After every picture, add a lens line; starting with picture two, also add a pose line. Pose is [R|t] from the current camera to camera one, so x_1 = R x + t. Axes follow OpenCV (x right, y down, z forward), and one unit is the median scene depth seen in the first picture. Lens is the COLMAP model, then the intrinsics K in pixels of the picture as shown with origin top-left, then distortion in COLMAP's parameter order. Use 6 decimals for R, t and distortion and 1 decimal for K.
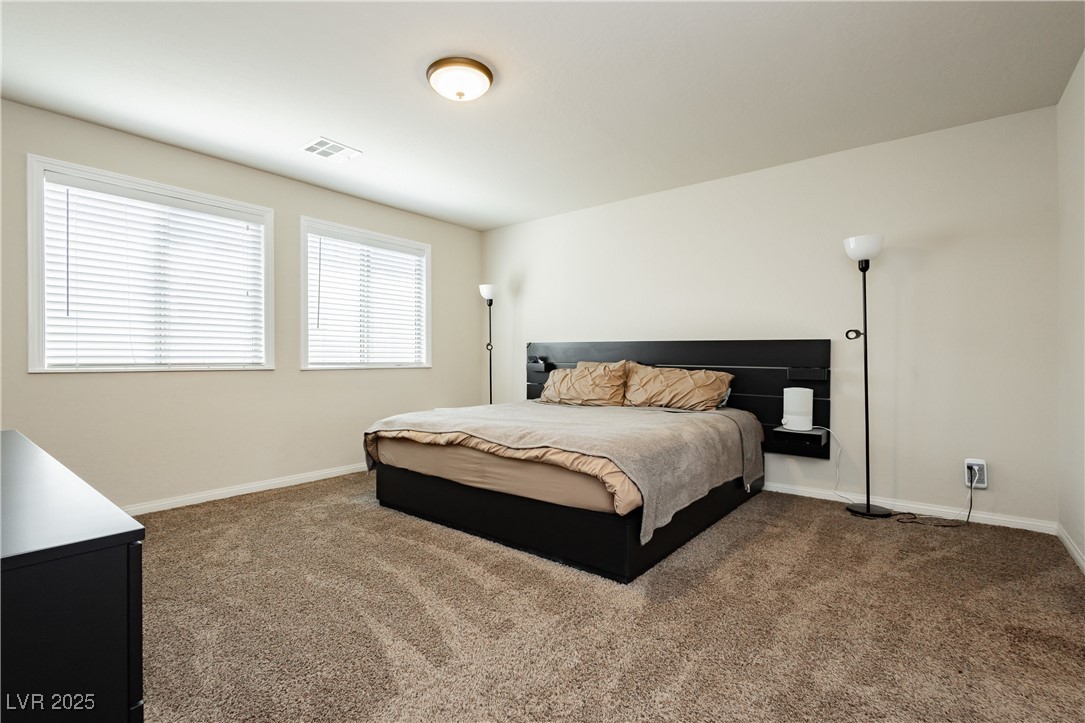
lens RADIAL K [[505.8, 0, 541.7], [0, 505.8, 361.6], [0, 0, 1]] dist [0.000176, -0.000086]
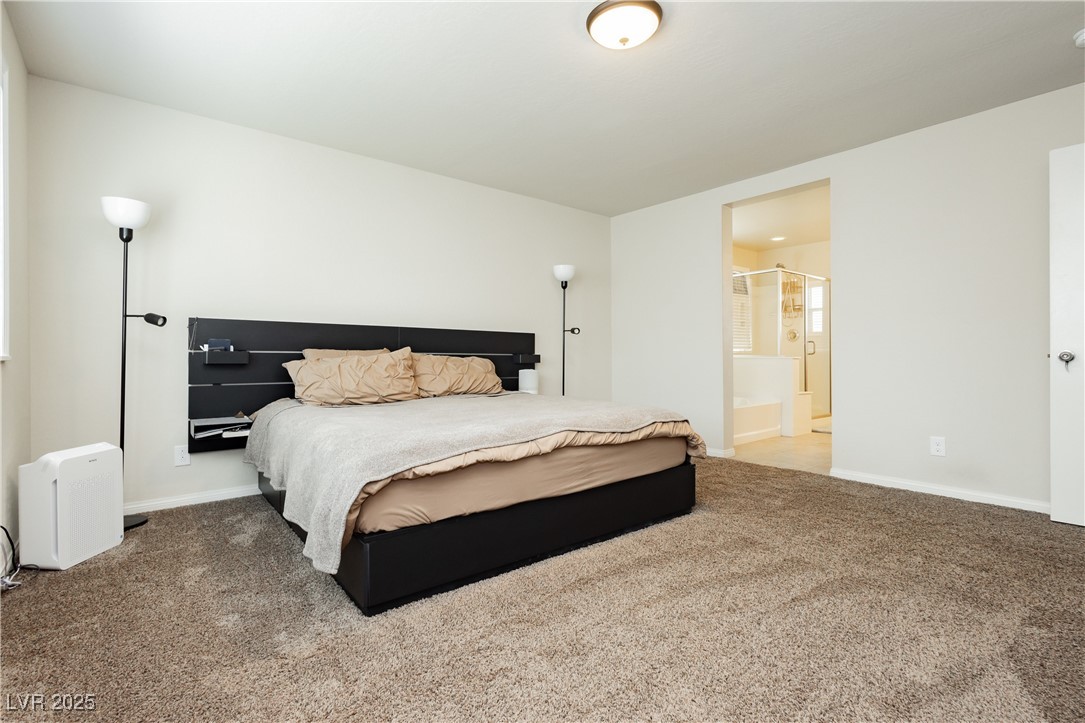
lens RADIAL K [[505.8, 0, 544.4], [0, 505.8, 354.0], [0, 0, 1]] dist [0.000176, -0.000086]
pose [[0.205370, -0.001038, 0.978684, -0.837062], [0.004918, 0.999988, 0.000028, 0.012979], [-0.978672, 0.004807, 0.205372, 0.752049]]
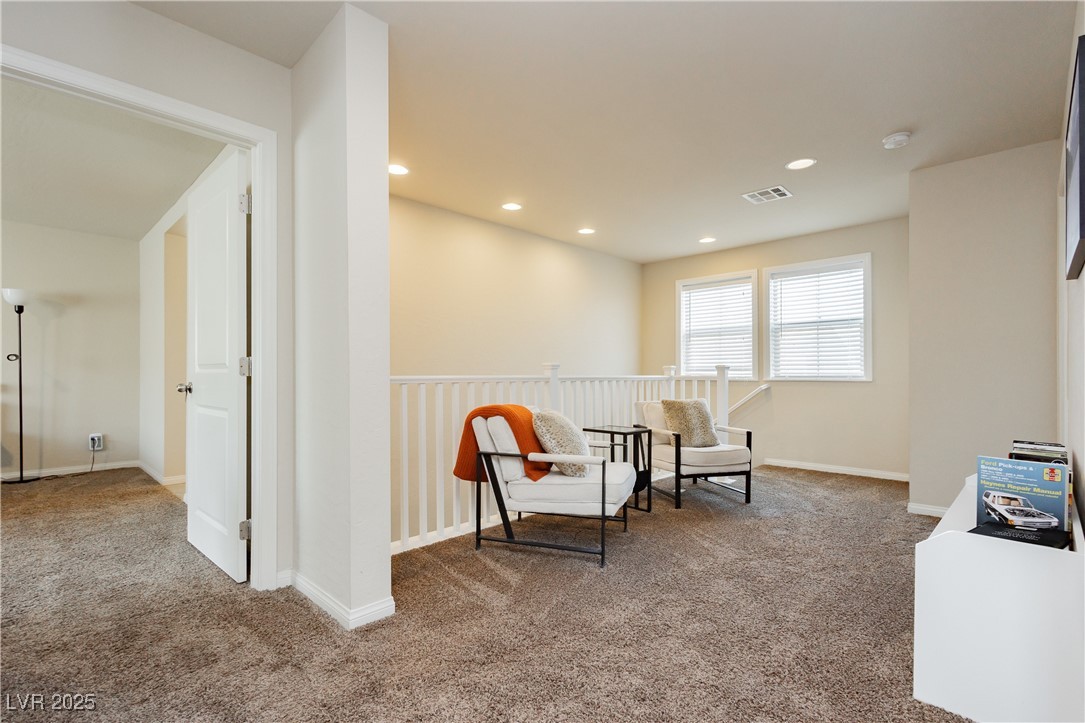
lens RADIAL K [[505.8, 0, 539.1], [0, 505.8, 366.3], [0, 0, 1]] dist [0.000176, -0.000086]
pose [[0.099853, 0.006909, 0.994978, -0.650781], [0.006002, 0.999954, -0.007546, -0.008719], [-0.994984, 0.006726, 0.099807, -0.617700]]
